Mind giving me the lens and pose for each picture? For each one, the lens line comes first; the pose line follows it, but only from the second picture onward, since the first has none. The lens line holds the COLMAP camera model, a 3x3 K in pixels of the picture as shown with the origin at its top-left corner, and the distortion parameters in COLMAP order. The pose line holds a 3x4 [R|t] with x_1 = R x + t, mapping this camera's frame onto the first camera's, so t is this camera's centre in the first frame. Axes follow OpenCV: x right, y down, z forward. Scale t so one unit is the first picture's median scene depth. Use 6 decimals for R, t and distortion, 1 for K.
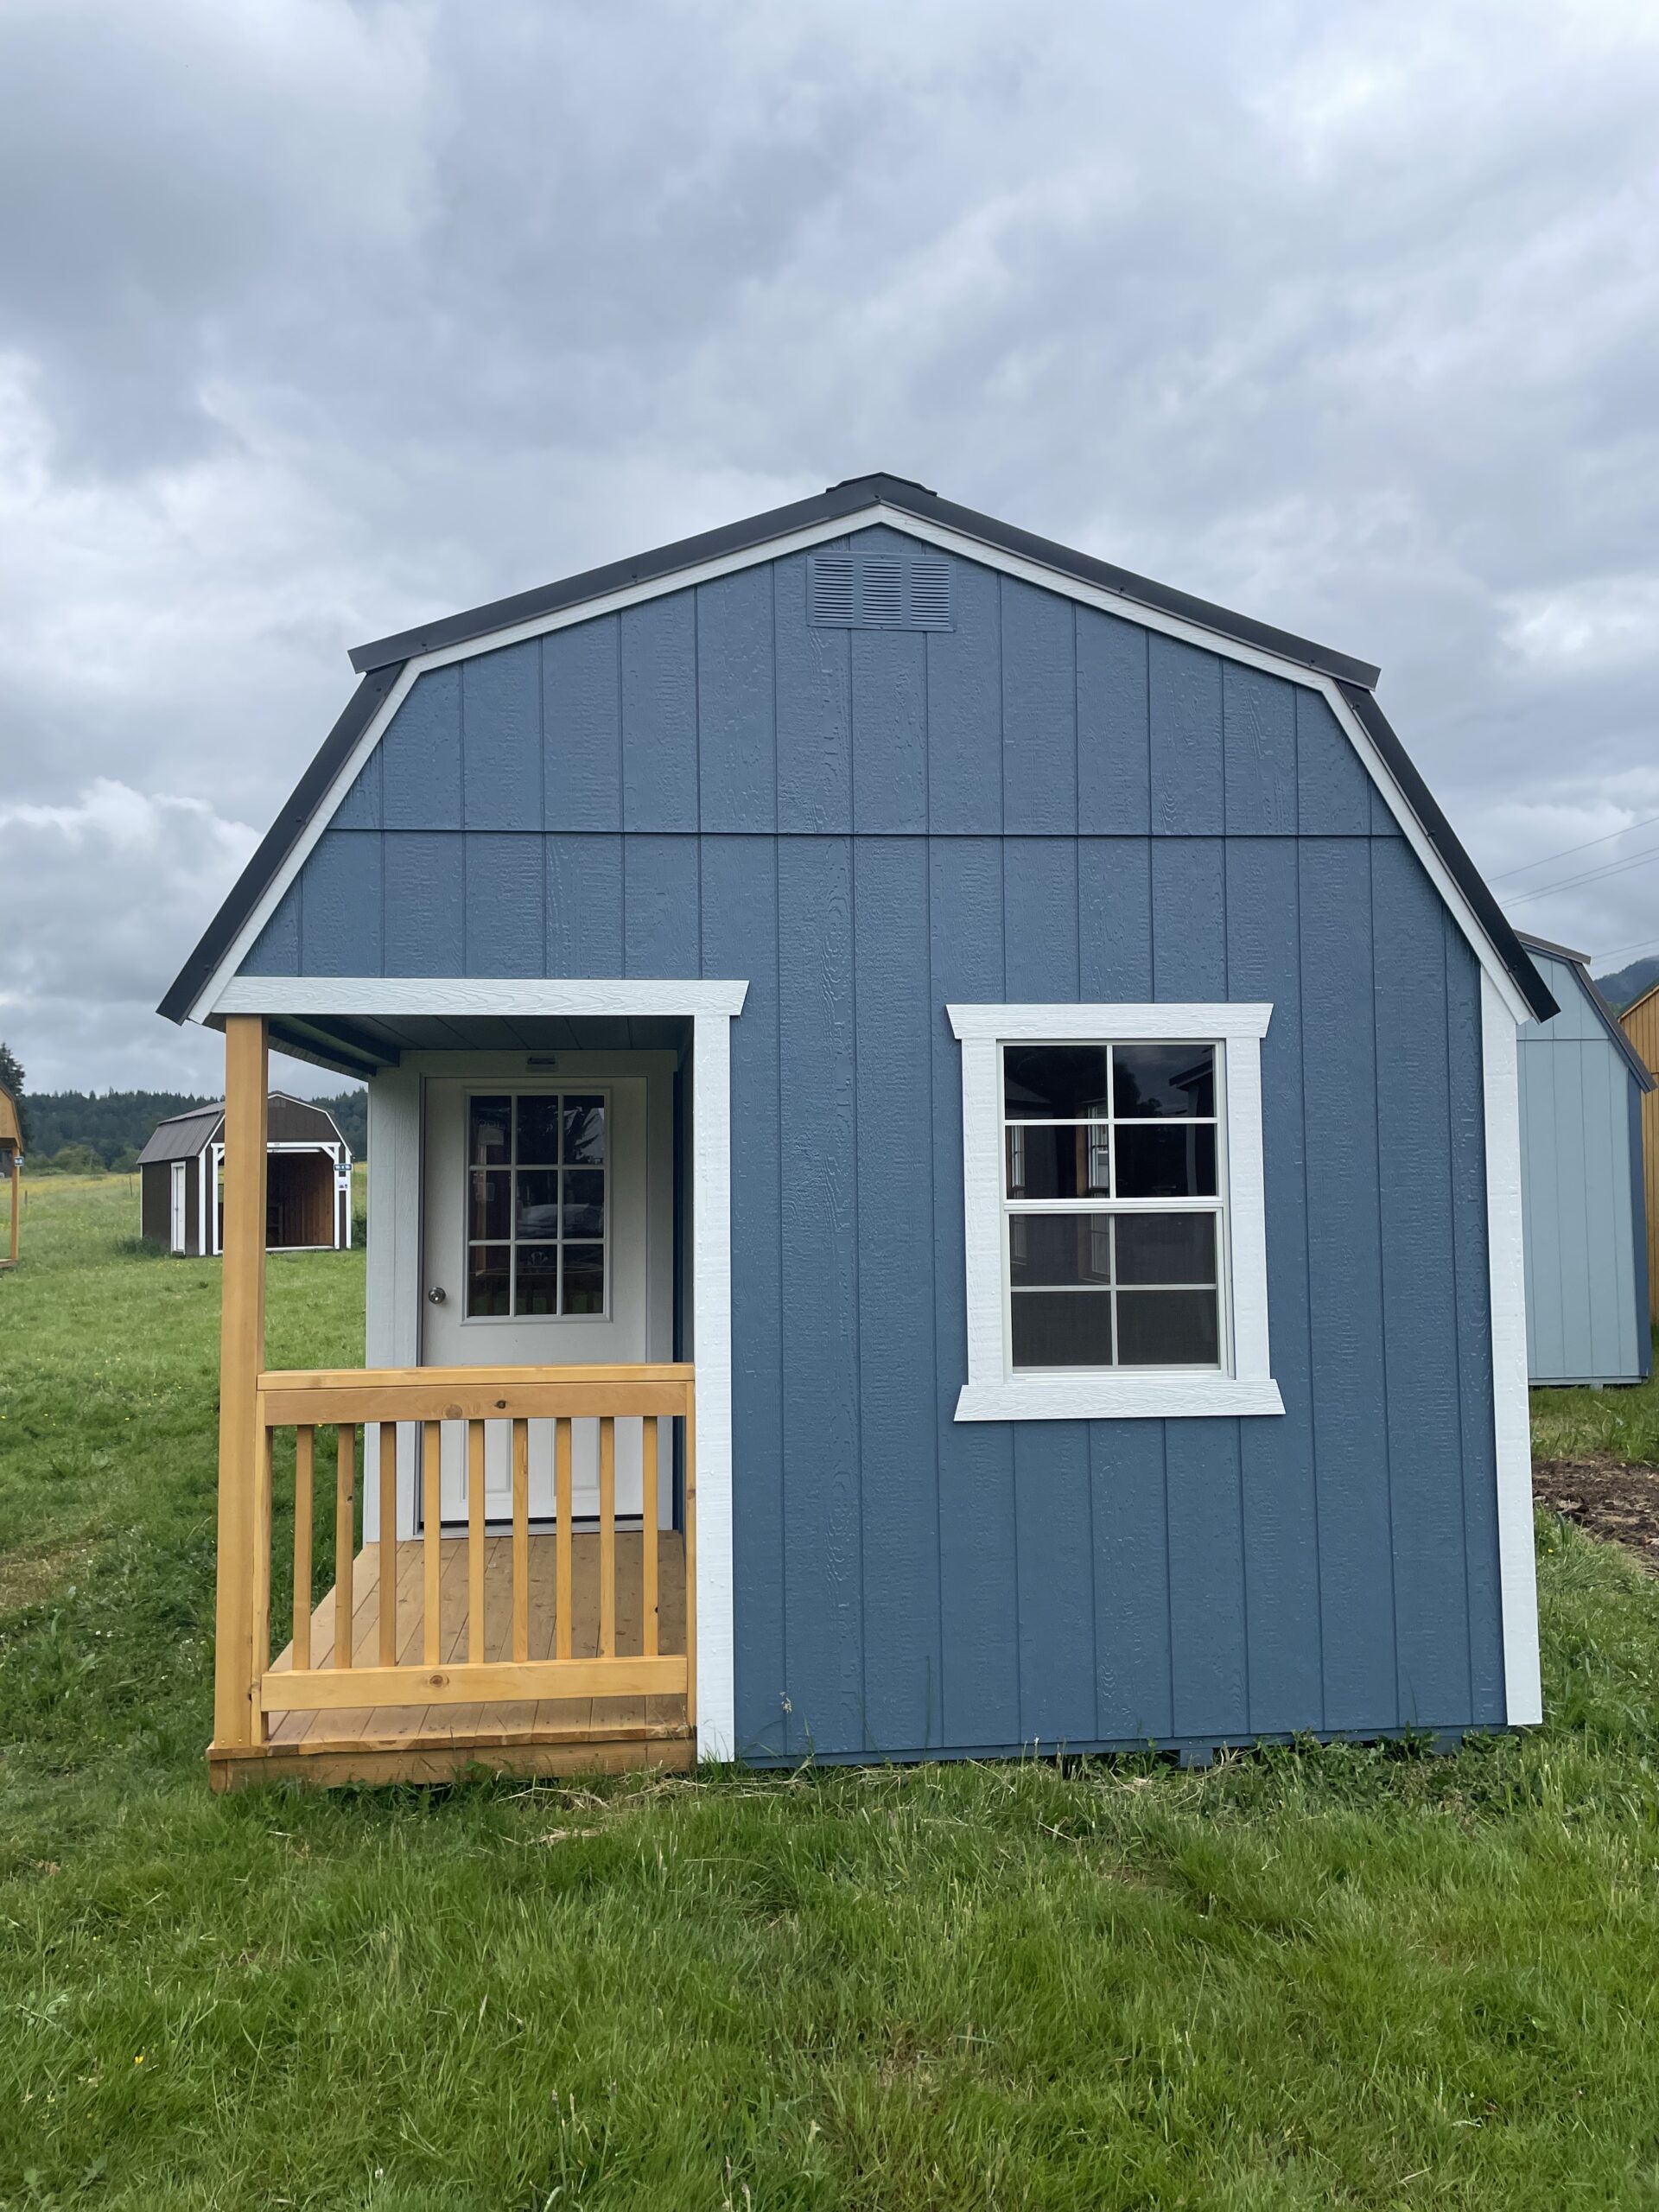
lens RADIAL K [[1664.5, 0, 820.6], [0, 1664.5, 1095.2], [0, 0, 1]] dist [0.094473, -0.145222]
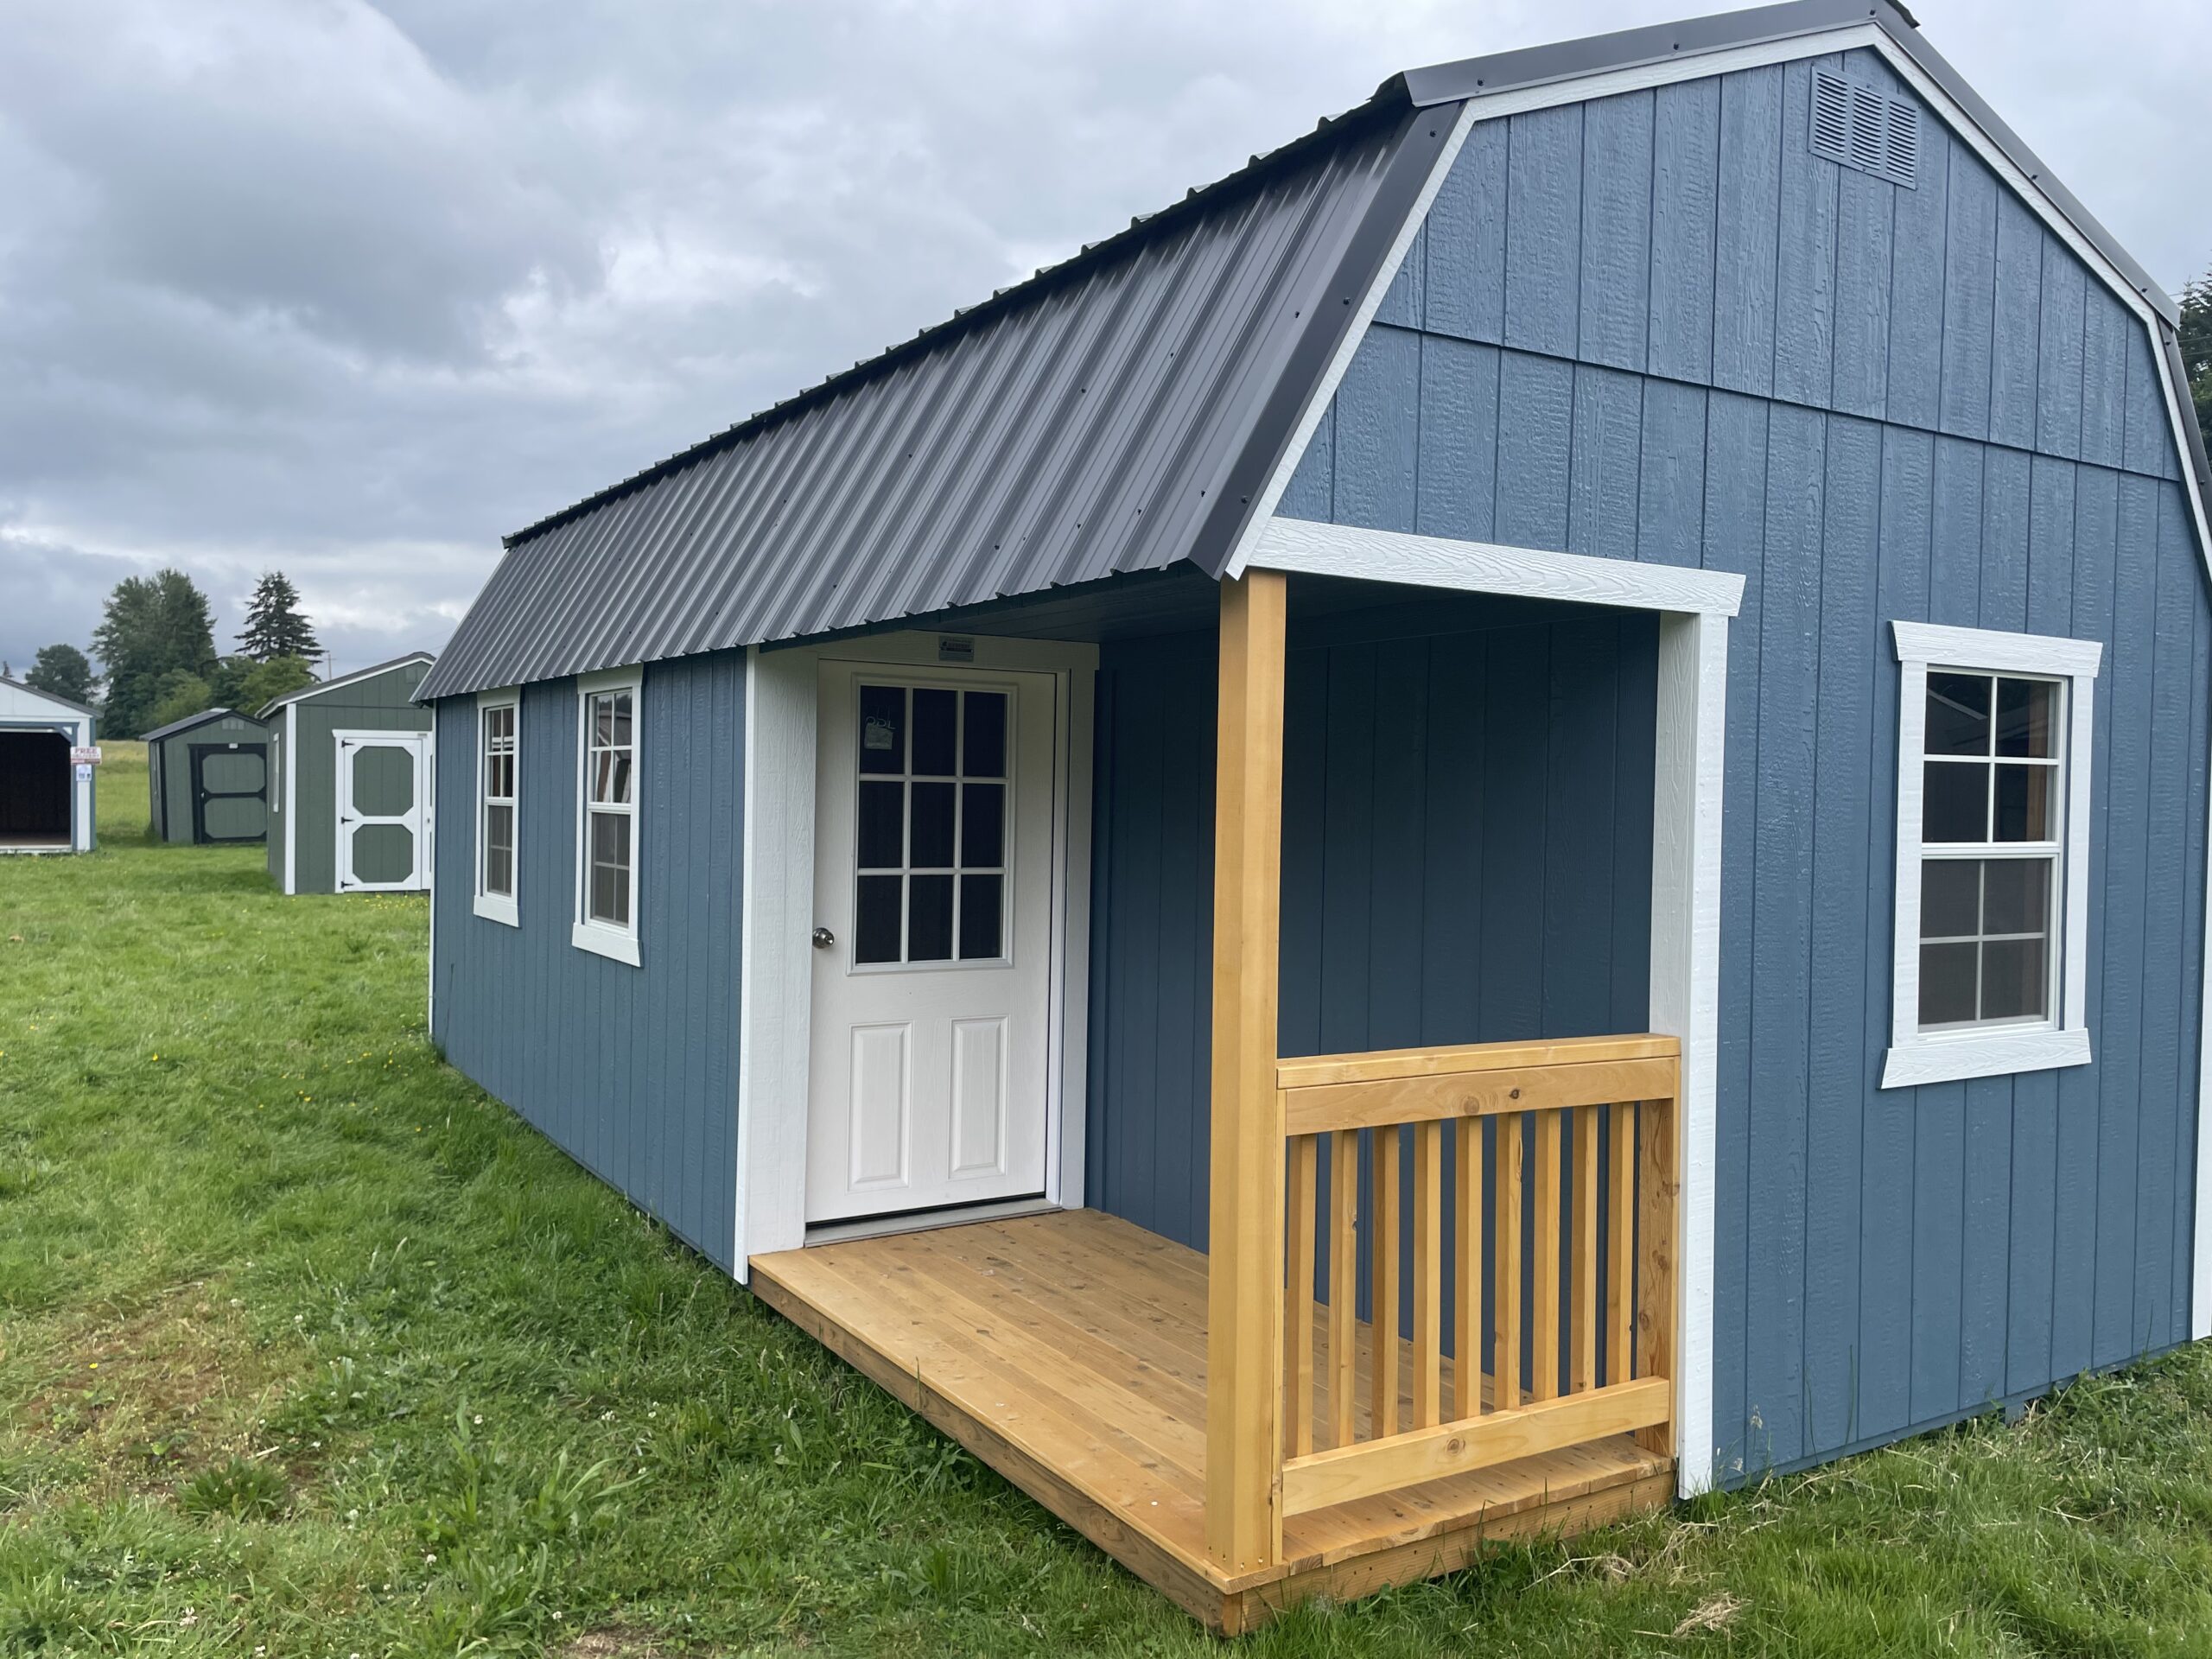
lens RADIAL K [[1664.5, 0, 1106.0], [0, 1664.5, 829.5], [0, 0, 1]] dist [0.094473, -0.145222]
pose [[0.906594, 0.017525, 0.421640, -0.676224], [-0.048621, 0.996821, 0.063111, 0.019502], [-0.419193, -0.077716, 0.904565, 0.363998]]
